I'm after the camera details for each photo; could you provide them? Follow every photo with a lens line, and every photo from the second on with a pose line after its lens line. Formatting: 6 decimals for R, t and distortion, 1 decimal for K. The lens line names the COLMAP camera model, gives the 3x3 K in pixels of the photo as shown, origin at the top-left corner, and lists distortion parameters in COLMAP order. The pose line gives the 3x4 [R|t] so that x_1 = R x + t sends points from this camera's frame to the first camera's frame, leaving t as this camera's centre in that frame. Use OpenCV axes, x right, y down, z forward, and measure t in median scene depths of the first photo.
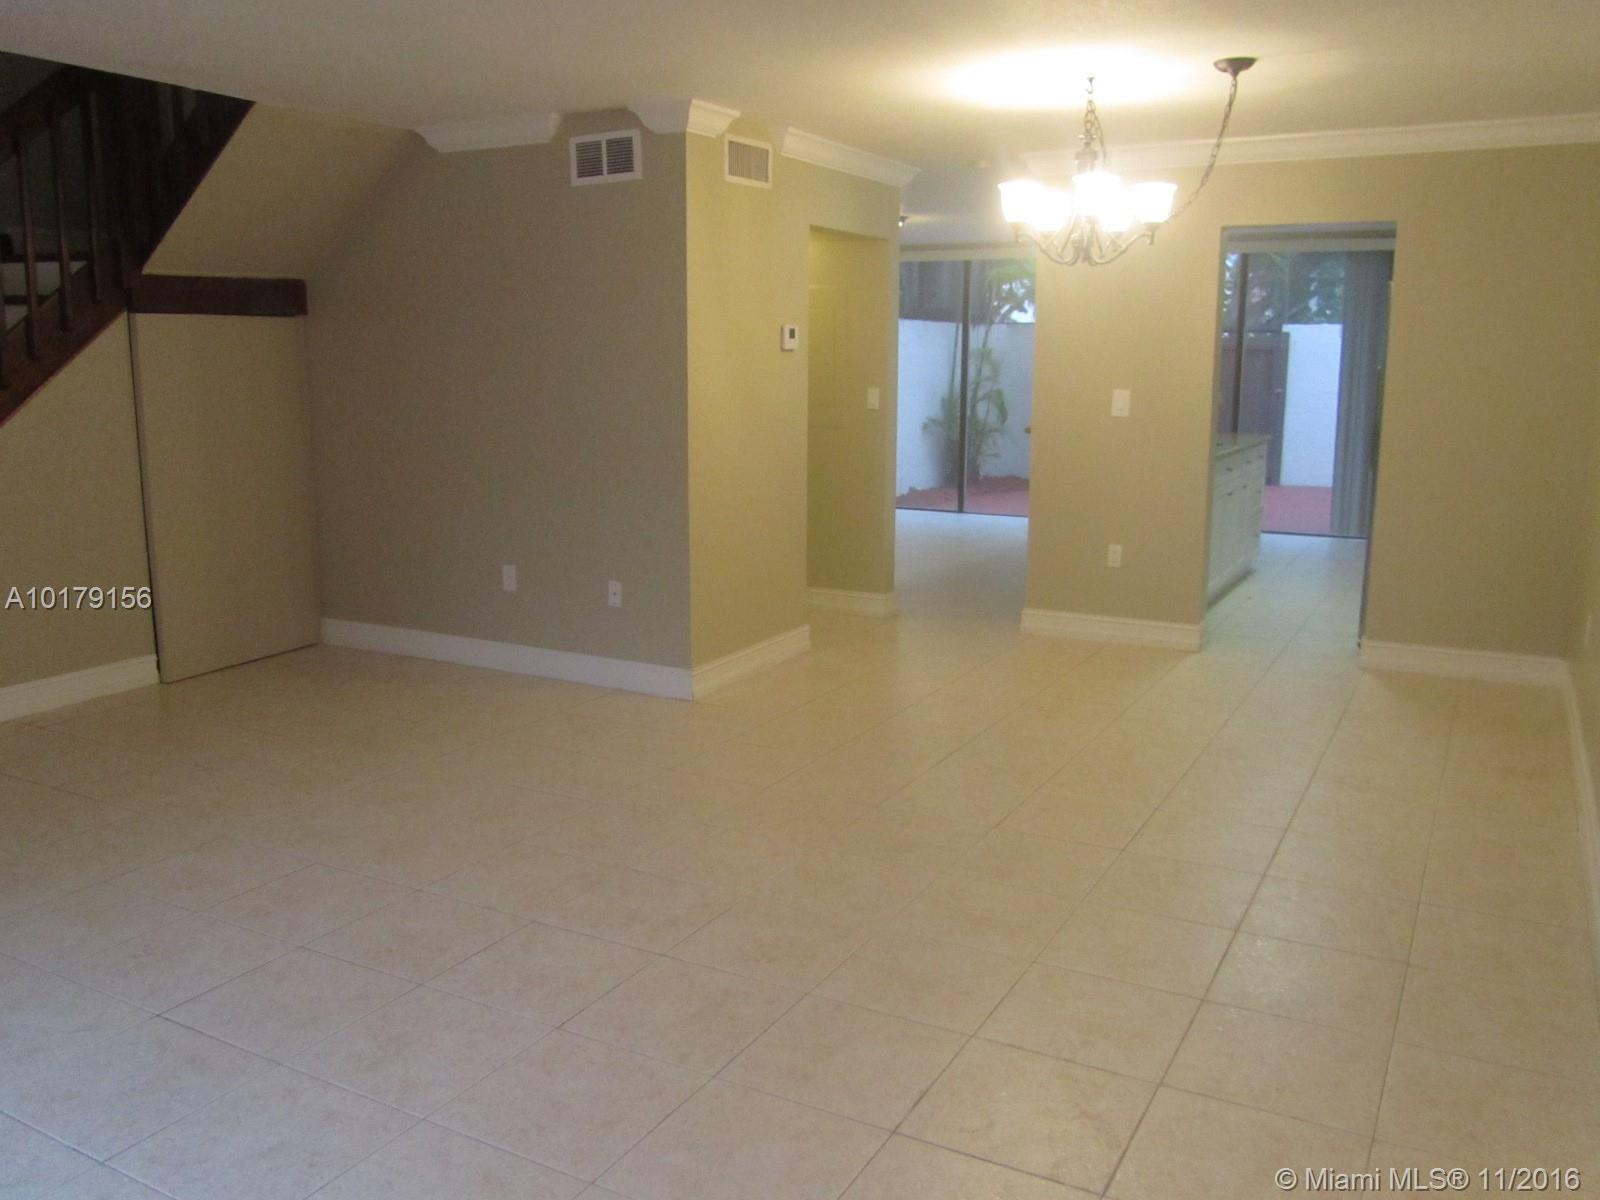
lens RADIAL K [[1315.3, 0, 795.4], [0, 1315.3, 603.6], [0, 0, 1]] dist [-0.036404, -0.005051]
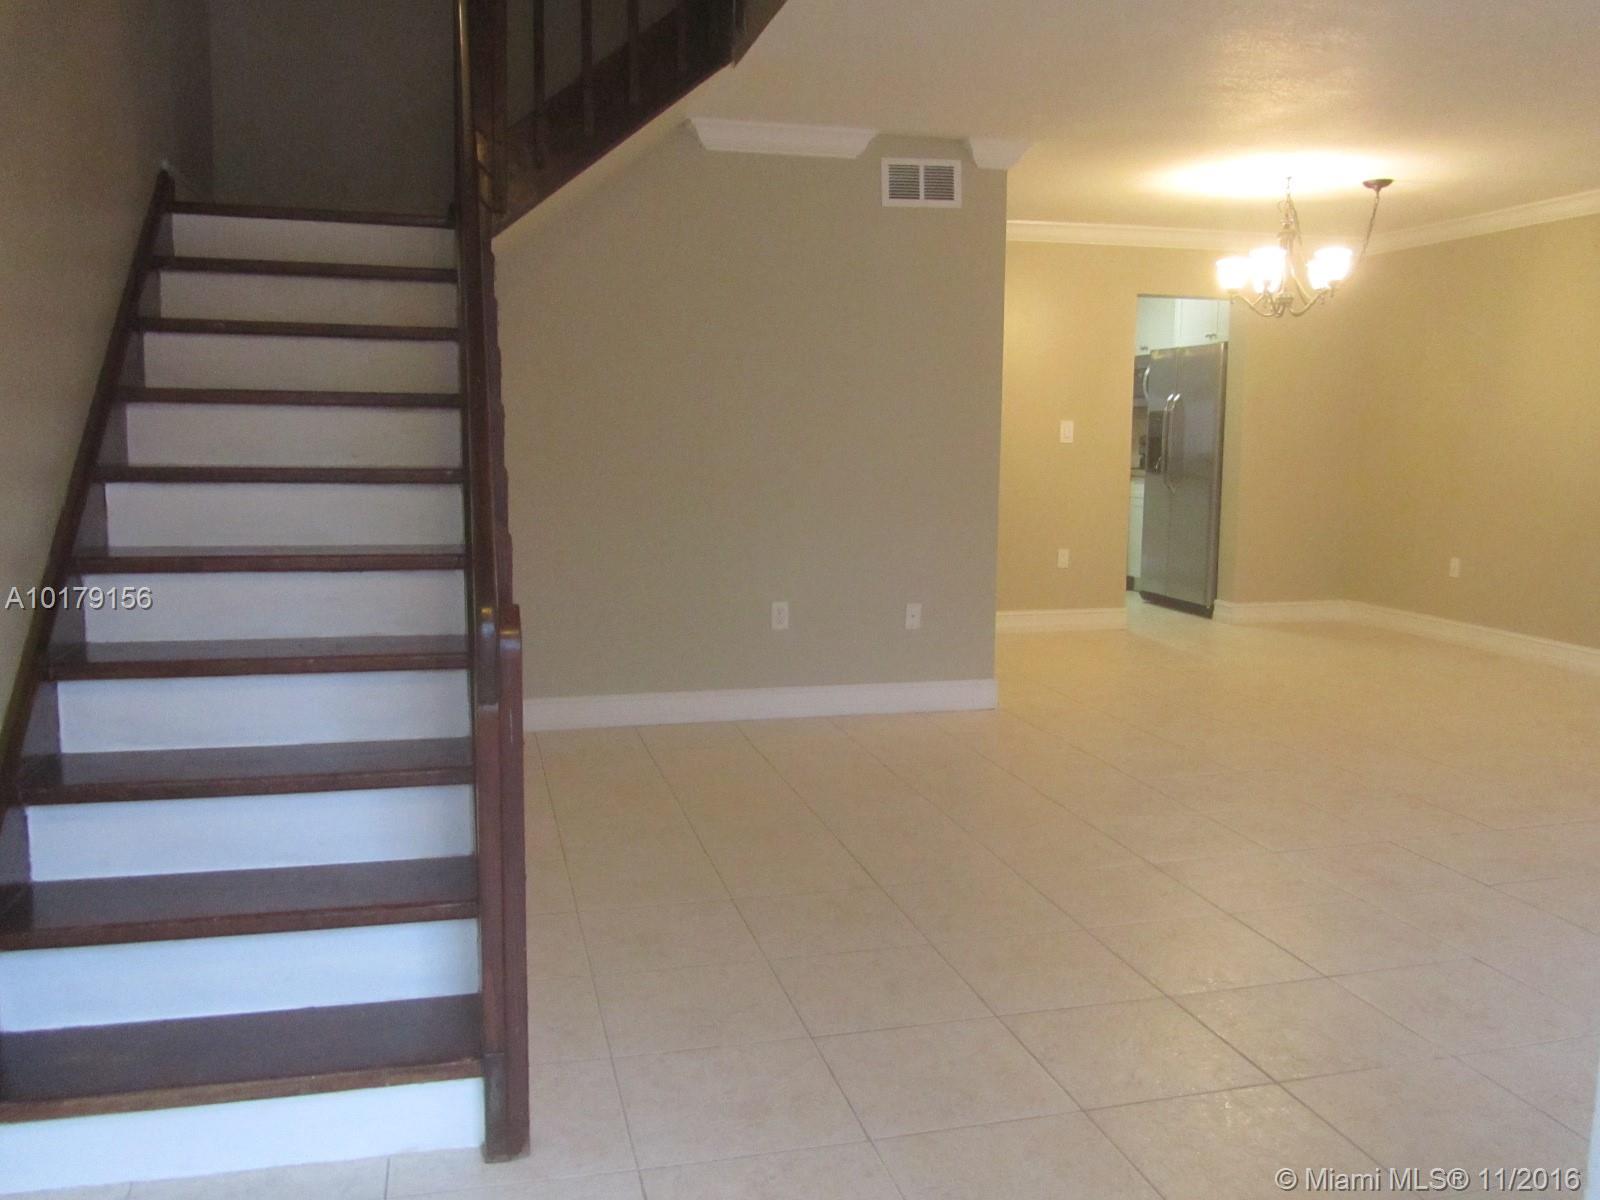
lens RADIAL K [[1315.3, 0, 804.9], [0, 1315.3, 611.9], [0, 0, 1]] dist [-0.036404, -0.005051]
pose [[0.728500, -0.092533, 0.678768, -0.923506], [0.124412, 0.992229, 0.001738, -0.023962], [-0.673654, 0.083180, 0.734351, 0.341758]]
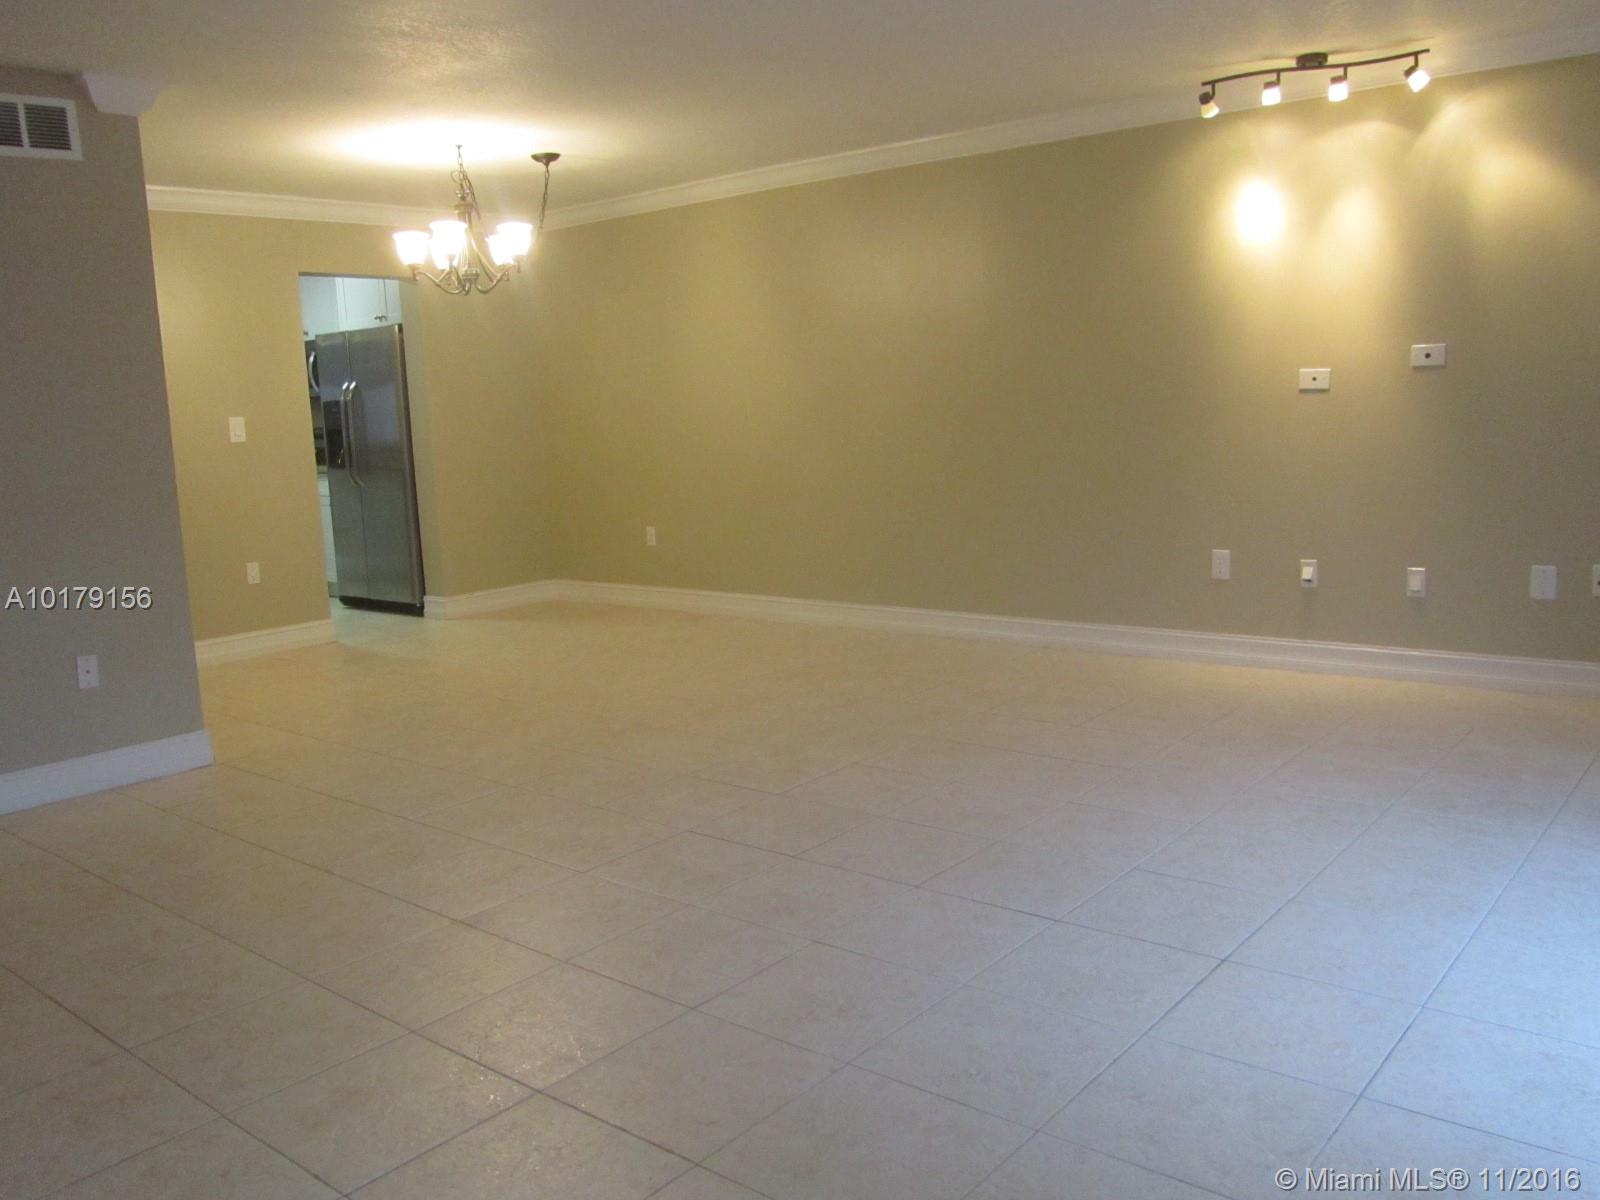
lens RADIAL K [[1315.3, 0, 804.9], [0, 1315.3, 602.3], [0, 0, 1]] dist [-0.036404, -0.005051]
pose [[0.187918, -0.160863, 0.968922, -0.857168], [0.228776, 0.966532, 0.116096, -0.042326], [-0.955169, 0.199850, 0.218430, 0.429020]]
